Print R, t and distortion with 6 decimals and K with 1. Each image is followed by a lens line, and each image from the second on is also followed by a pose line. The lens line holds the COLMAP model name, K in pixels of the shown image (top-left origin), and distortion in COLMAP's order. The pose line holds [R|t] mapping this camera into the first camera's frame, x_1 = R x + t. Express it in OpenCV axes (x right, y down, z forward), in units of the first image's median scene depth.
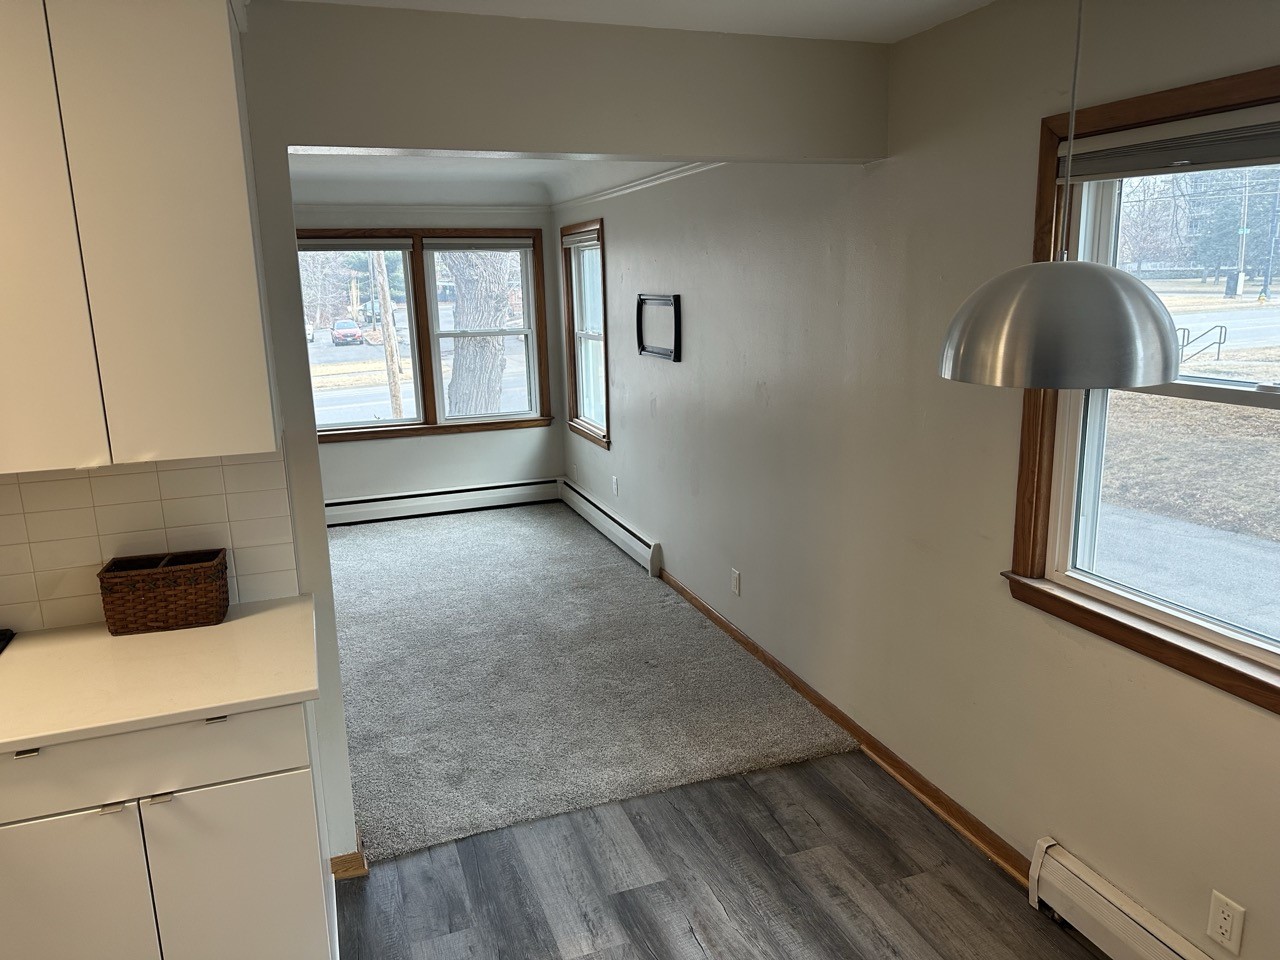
lens RADIAL K [[893.5, 0, 640.0], [0, 893.5, 480.0], [0, 0, 1]] dist [0.000834, 0.000020]
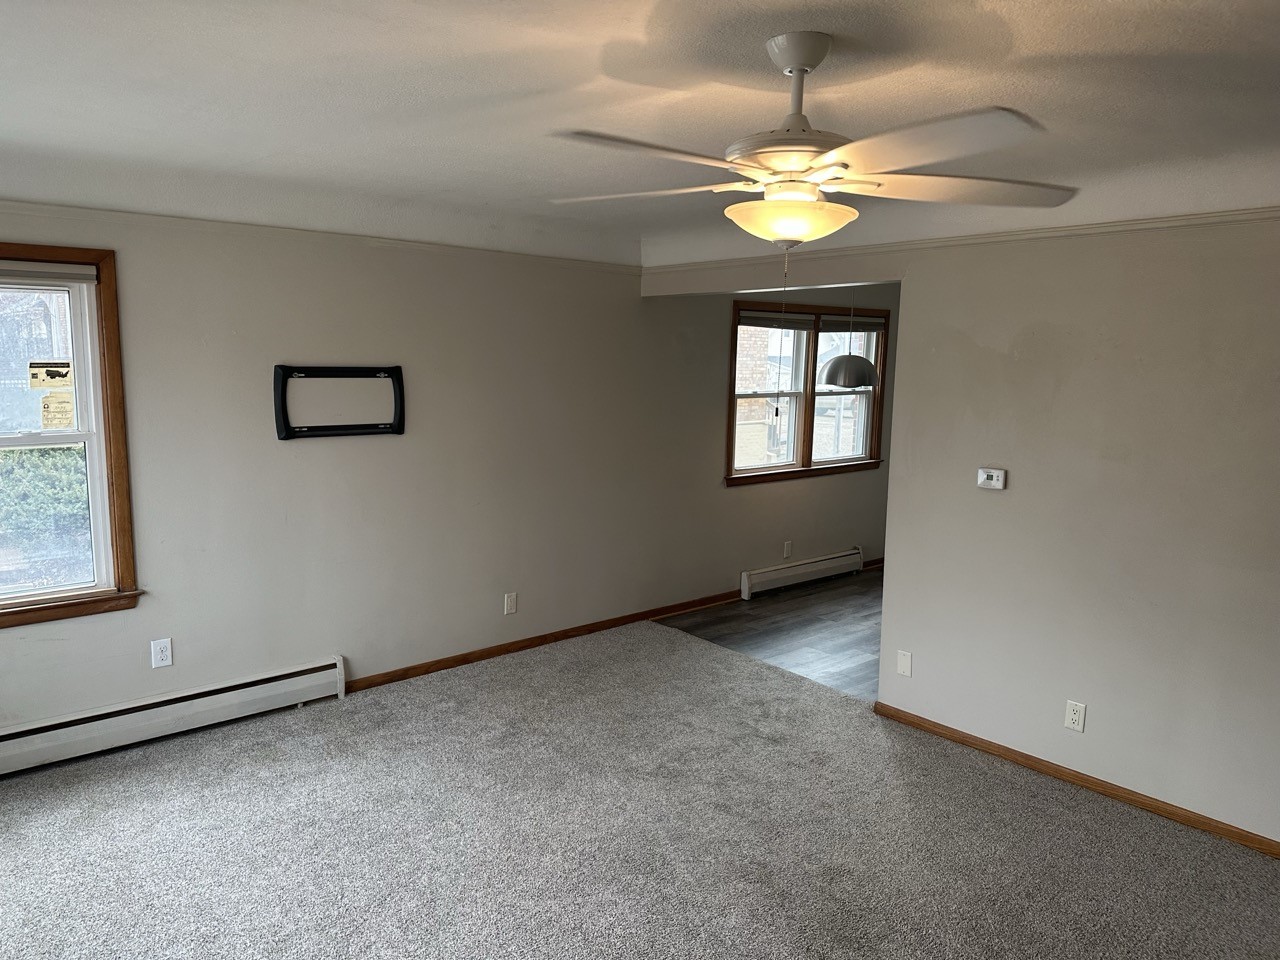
lens RADIAL K [[920.6, 0, 640.0], [0, 920.6, 480.0], [0, 0, 1]] dist [0.161597, -0.001238]
pose [[-0.370083, -0.112397, 0.922174, -1.826396], [0.193745, 0.961489, 0.194941, -0.426048], [-0.908571, 0.250811, -0.334054, 2.051333]]
